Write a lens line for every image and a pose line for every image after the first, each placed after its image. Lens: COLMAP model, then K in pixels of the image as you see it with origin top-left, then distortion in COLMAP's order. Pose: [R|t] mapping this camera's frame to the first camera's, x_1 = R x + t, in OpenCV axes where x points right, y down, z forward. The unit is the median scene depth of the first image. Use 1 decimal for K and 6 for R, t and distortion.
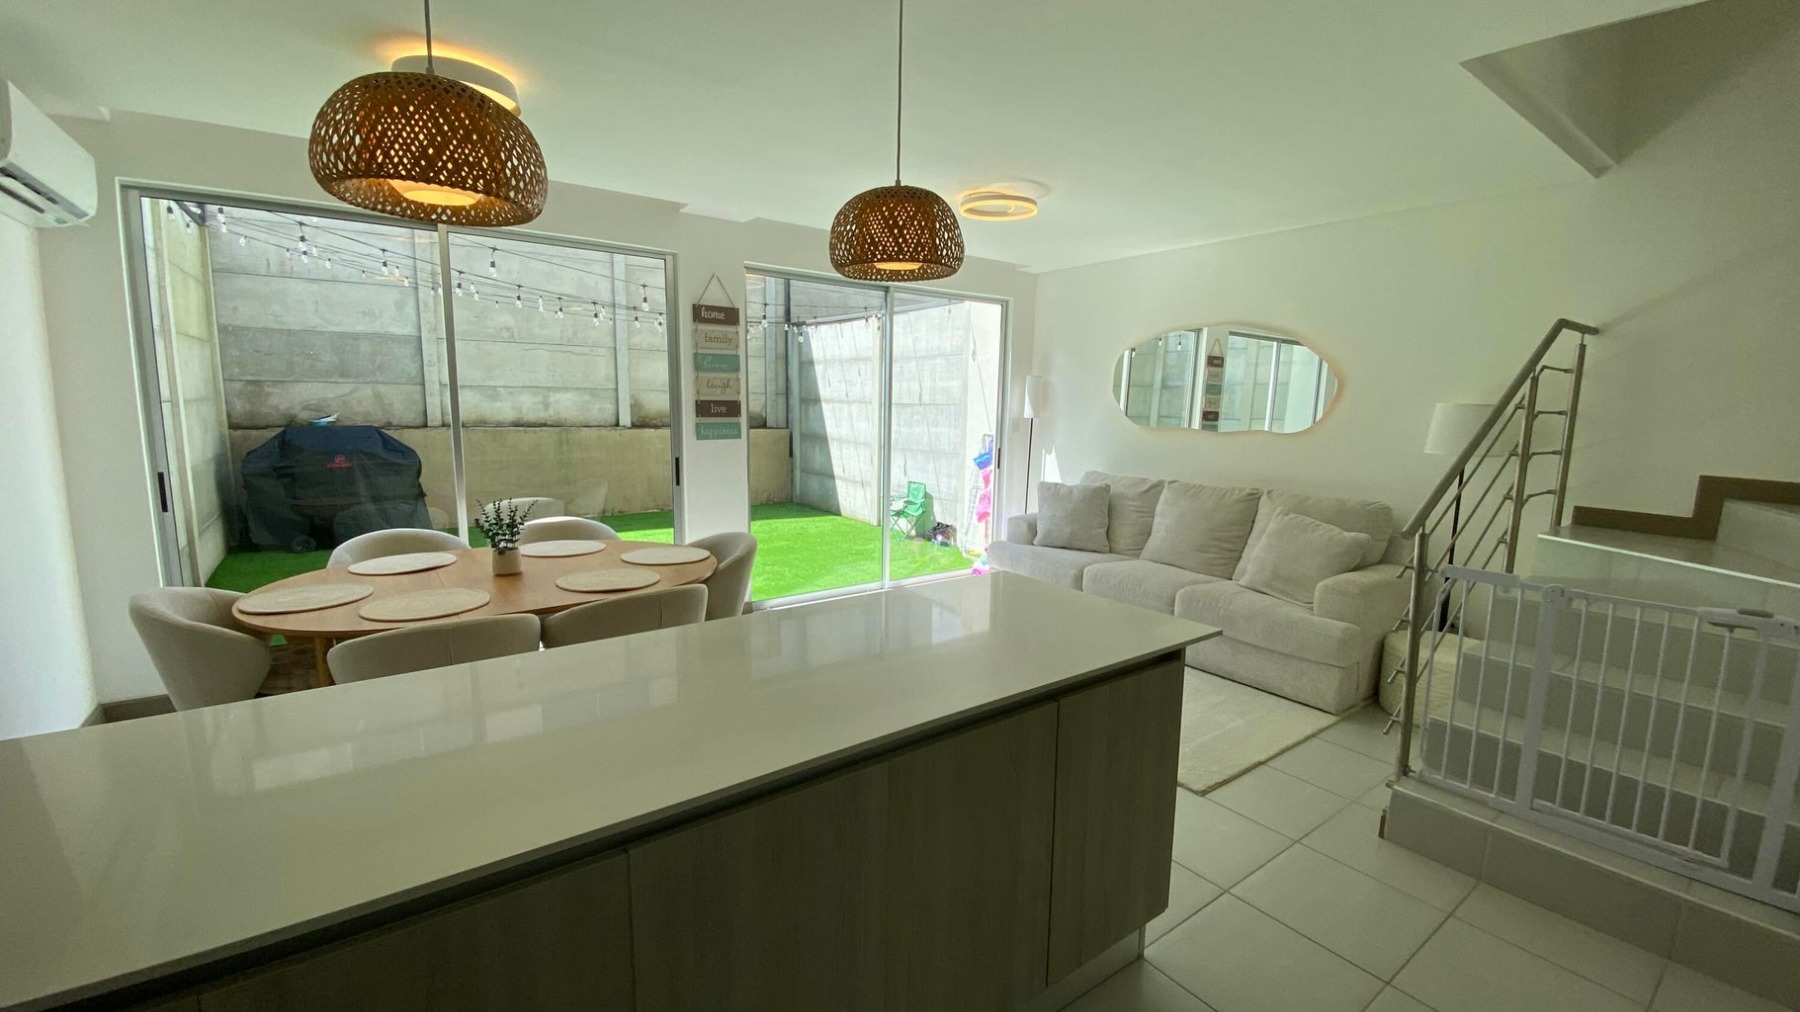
lens RADIAL K [[712.3, 0, 905.7], [0, 712.3, 503.6], [0, 0, 1]] dist [0.045384, -0.053915]
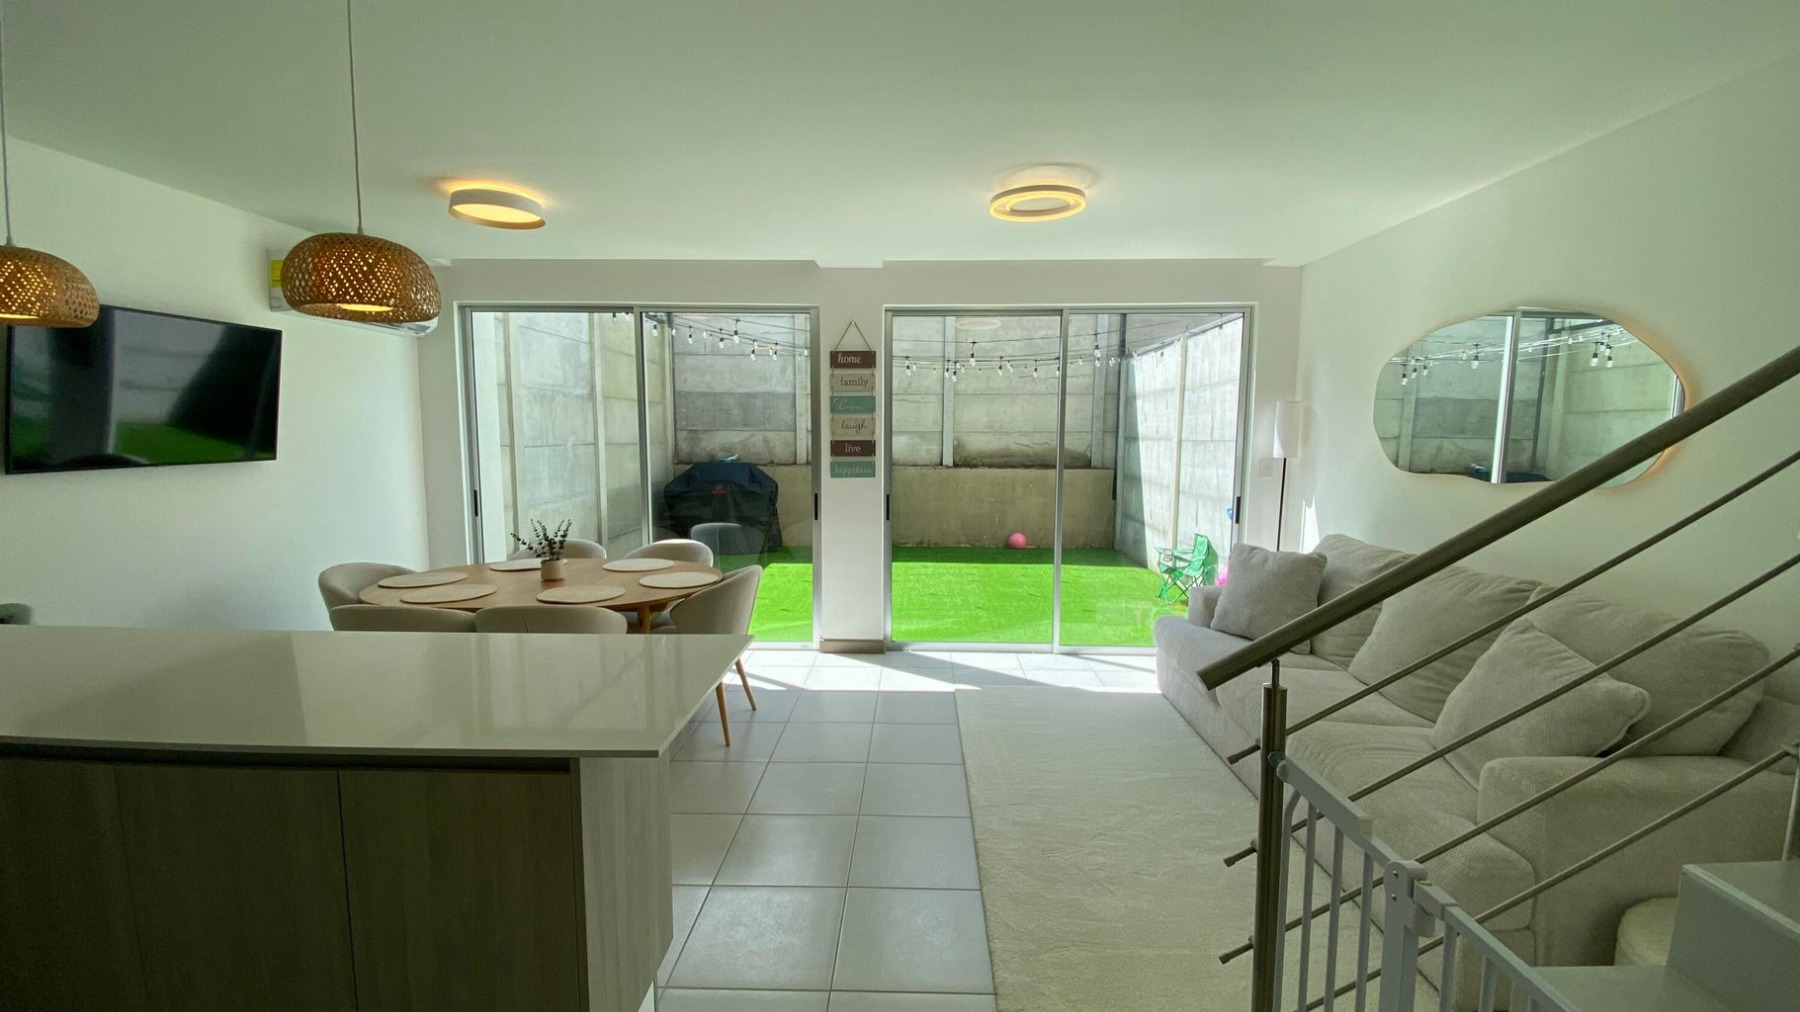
lens RADIAL K [[712.3, 0, 905.7], [0, 712.3, 503.6], [0, 0, 1]] dist [0.045384, -0.053915]
pose [[0.789291, 0.042255, -0.612564, 0.260072], [-0.076354, 0.996640, -0.029633, -0.016655], [0.609254, 0.070160, 0.789865, 0.139844]]
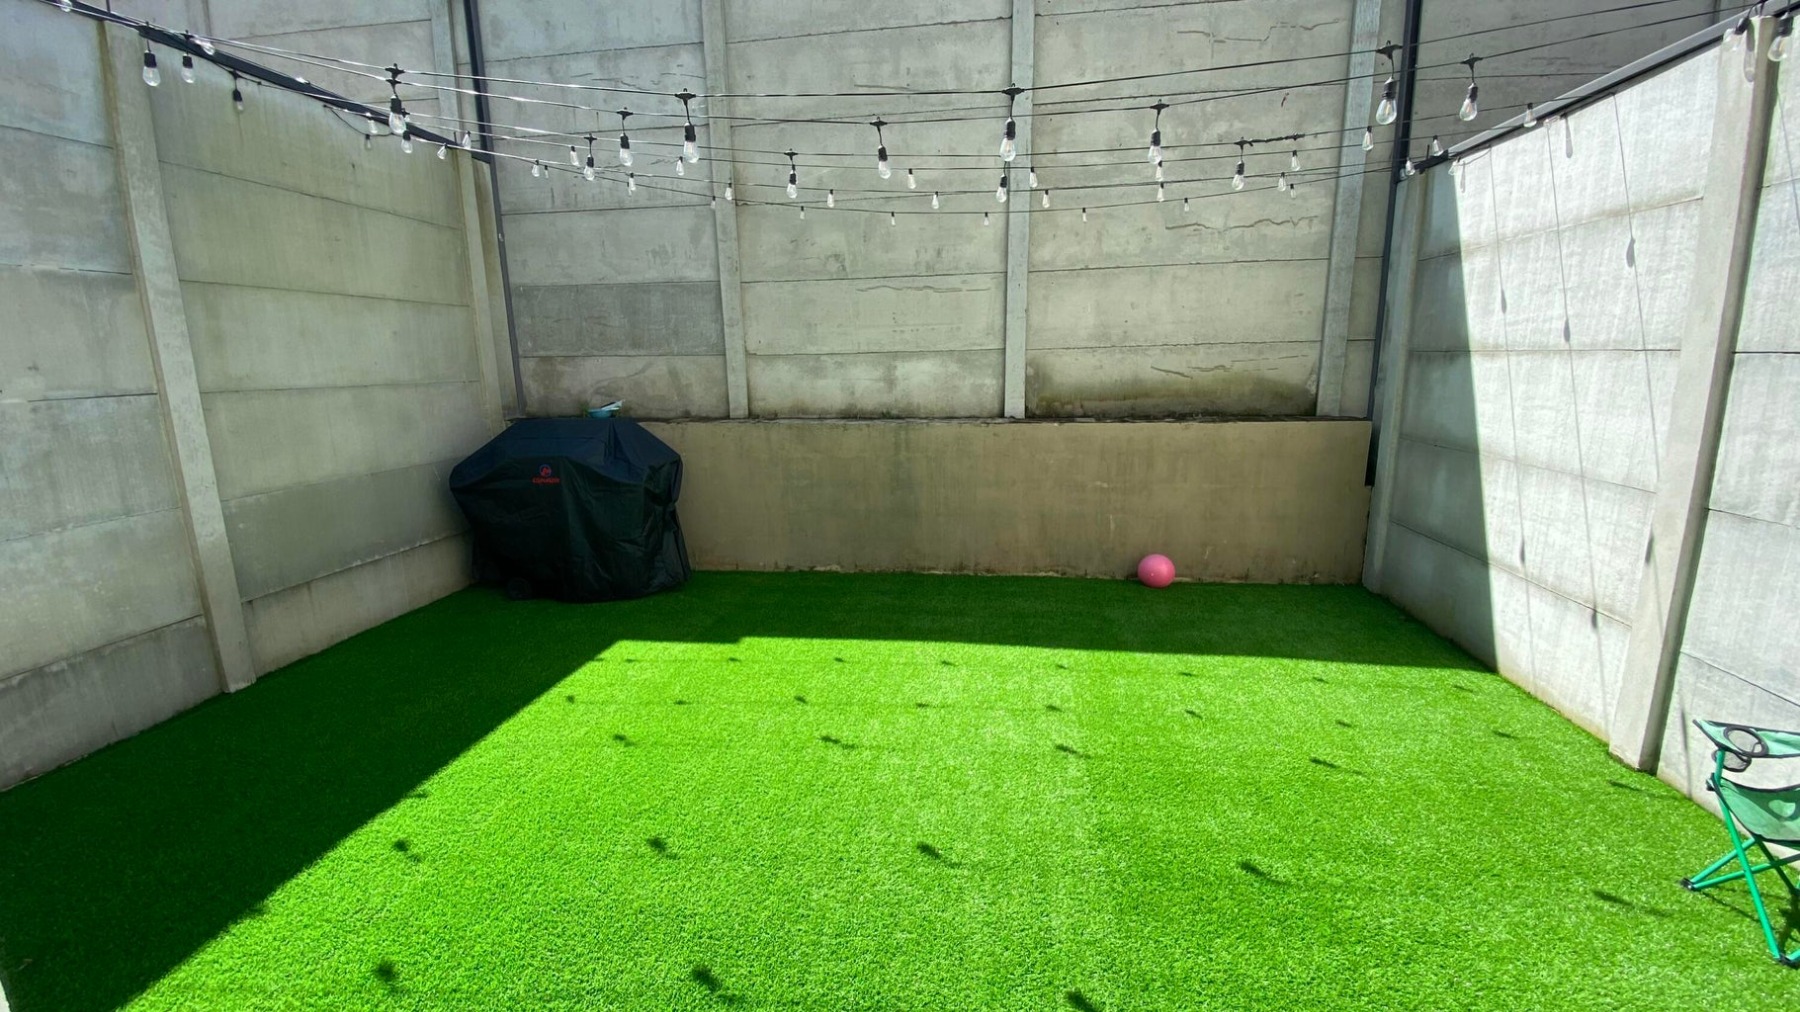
lens RADIAL K [[727.4, 0, 907.5], [0, 727.4, 508.3], [0, 0, 1]] dist [0.045580, -0.034685]
pose [[0.713727, 0.104384, -0.692602, -0.065324], [-0.068992, 0.994501, 0.078788, -0.090979], [0.697018, -0.008449, 0.717004, 0.642876]]
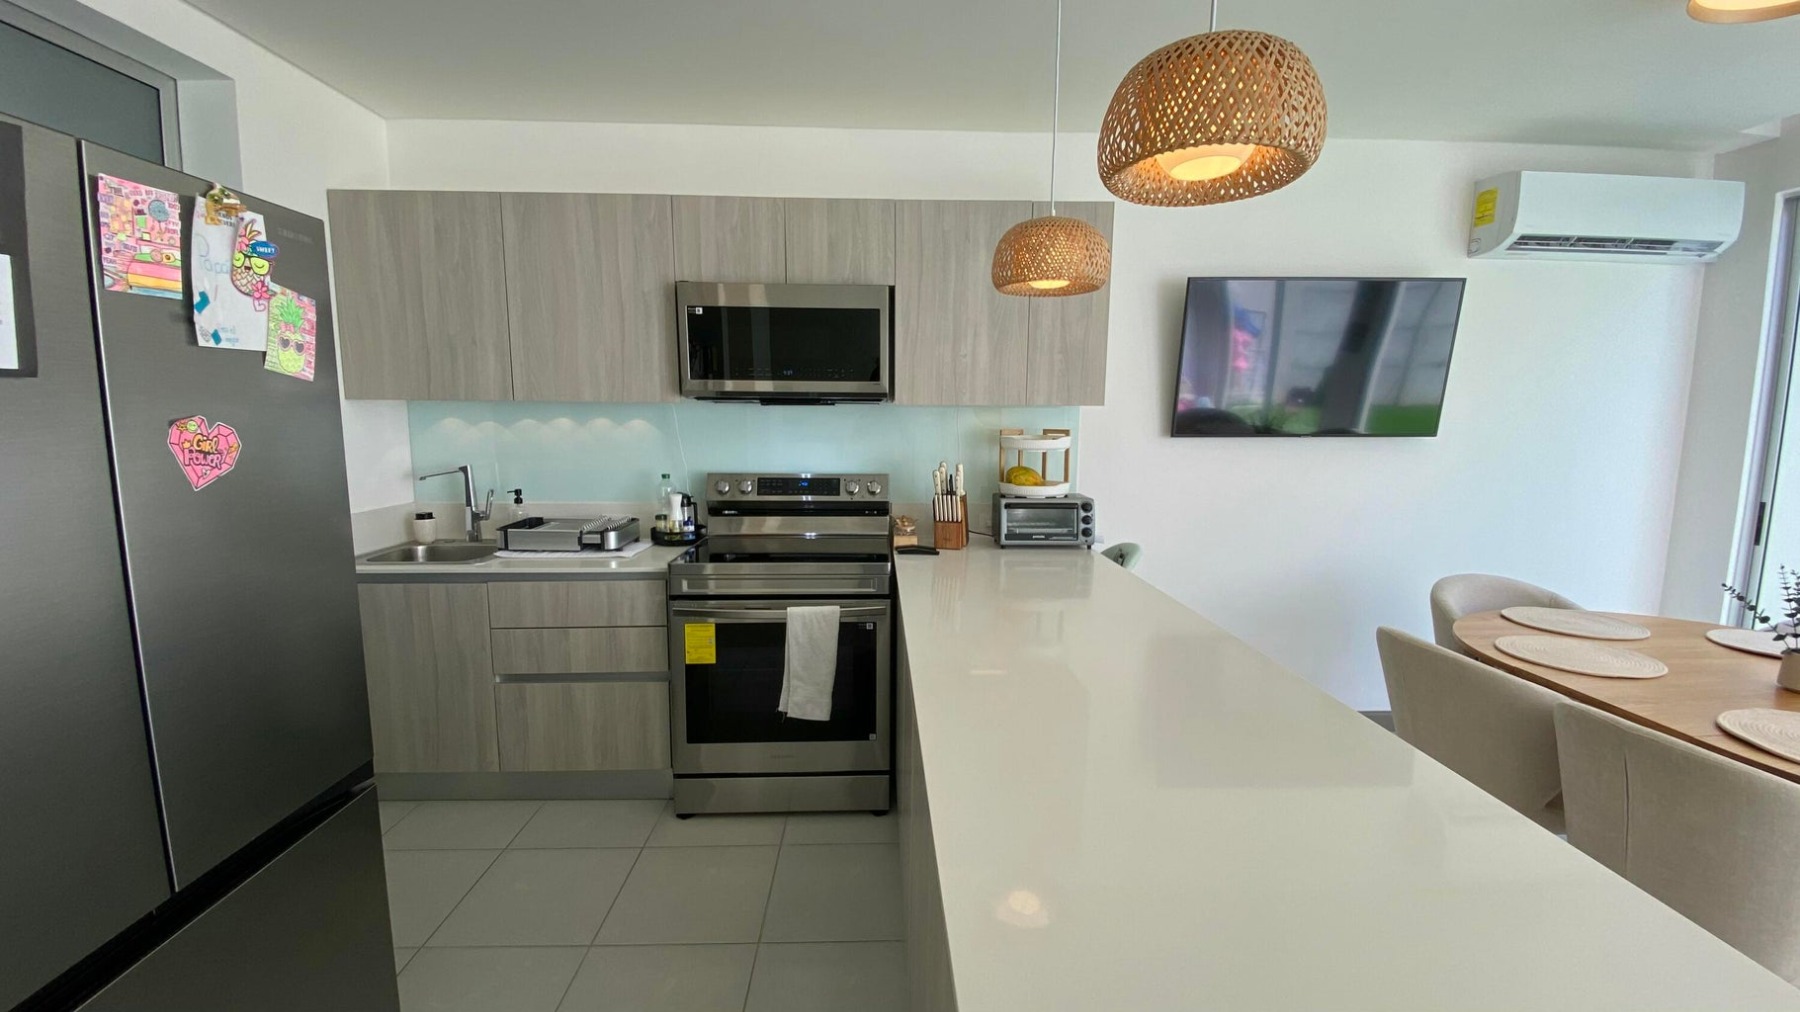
lens RADIAL K [[727.4, 0, 907.5], [0, 727.4, 508.3], [0, 0, 1]] dist [0.045580, -0.034685]
pose [[-0.570486, 0.080388, -0.817364, 0.149314], [-0.133850, 0.972793, 0.189097, -0.027431], [0.810327, 0.217281, -0.544205, 0.250465]]
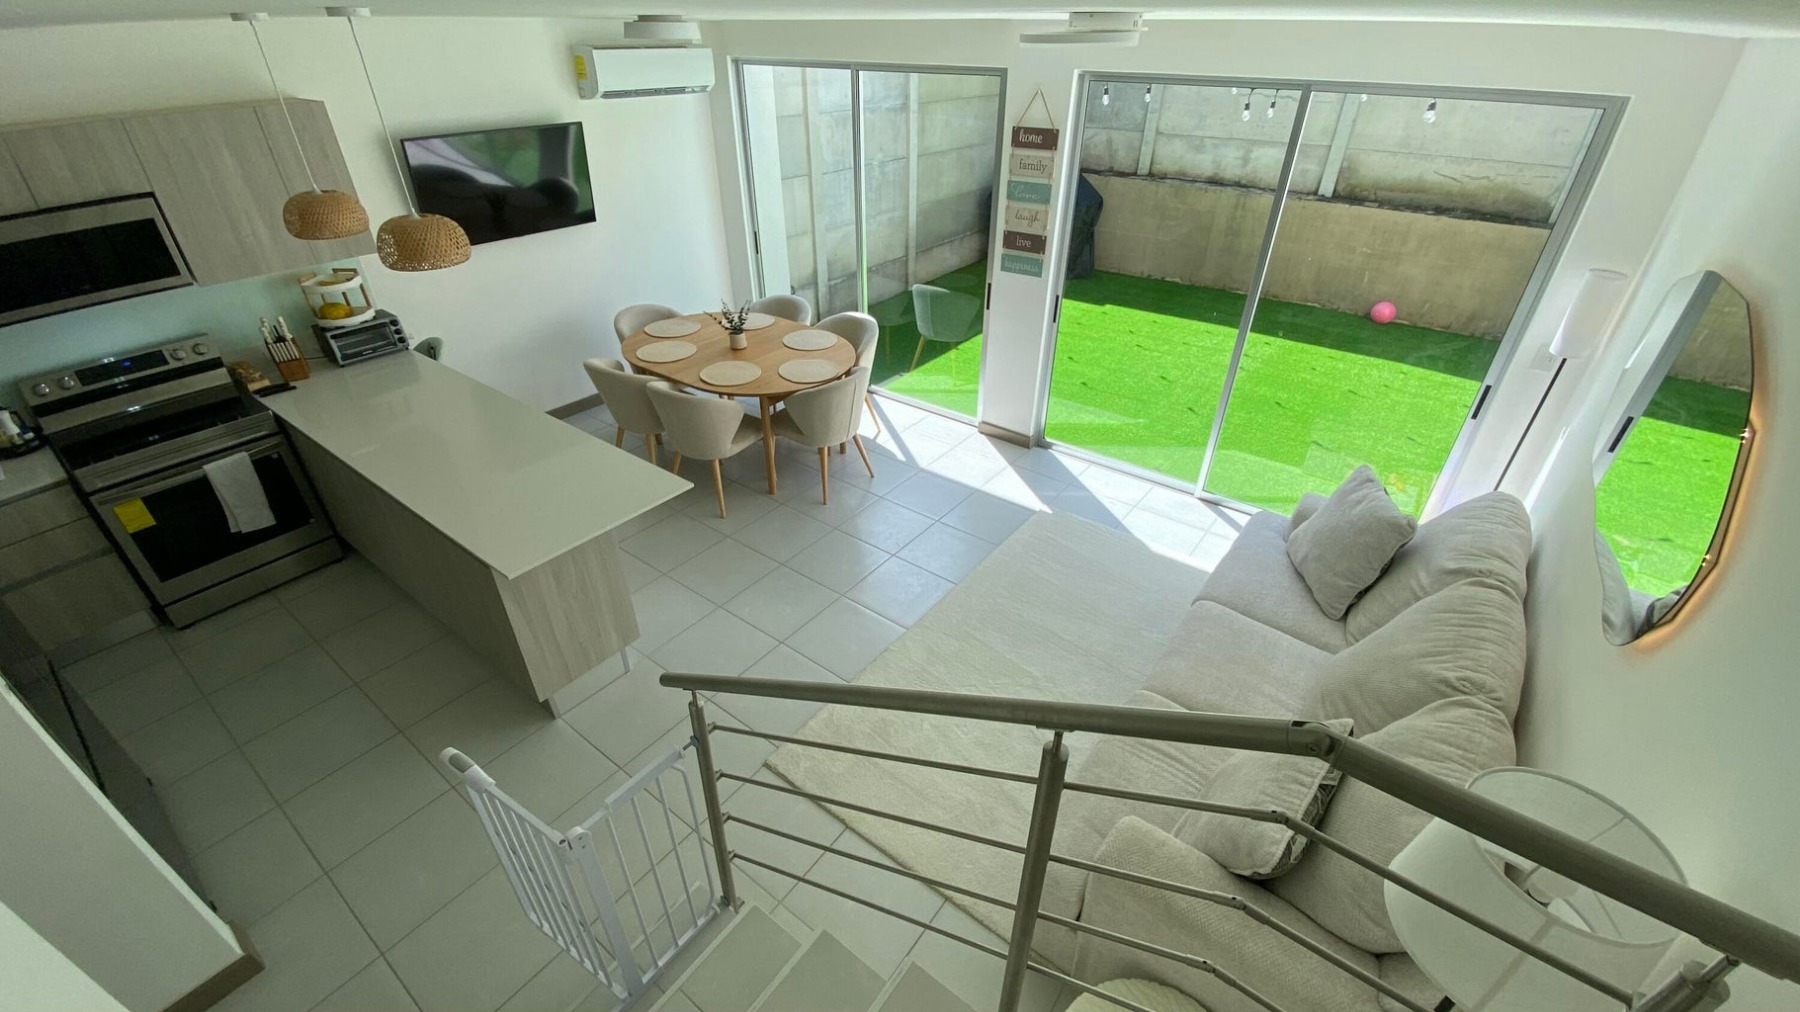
lens RADIAL K [[715.7, 0, 900.0], [0, 715.7, 506.0], [0, 0, 1]] dist [0.019227, -0.022063]
pose [[0.273072, 0.509761, -0.815828, 0.405614], [-0.134838, 0.859970, 0.492209, -0.168760], [0.952497, -0.024403, 0.303569, 0.315939]]
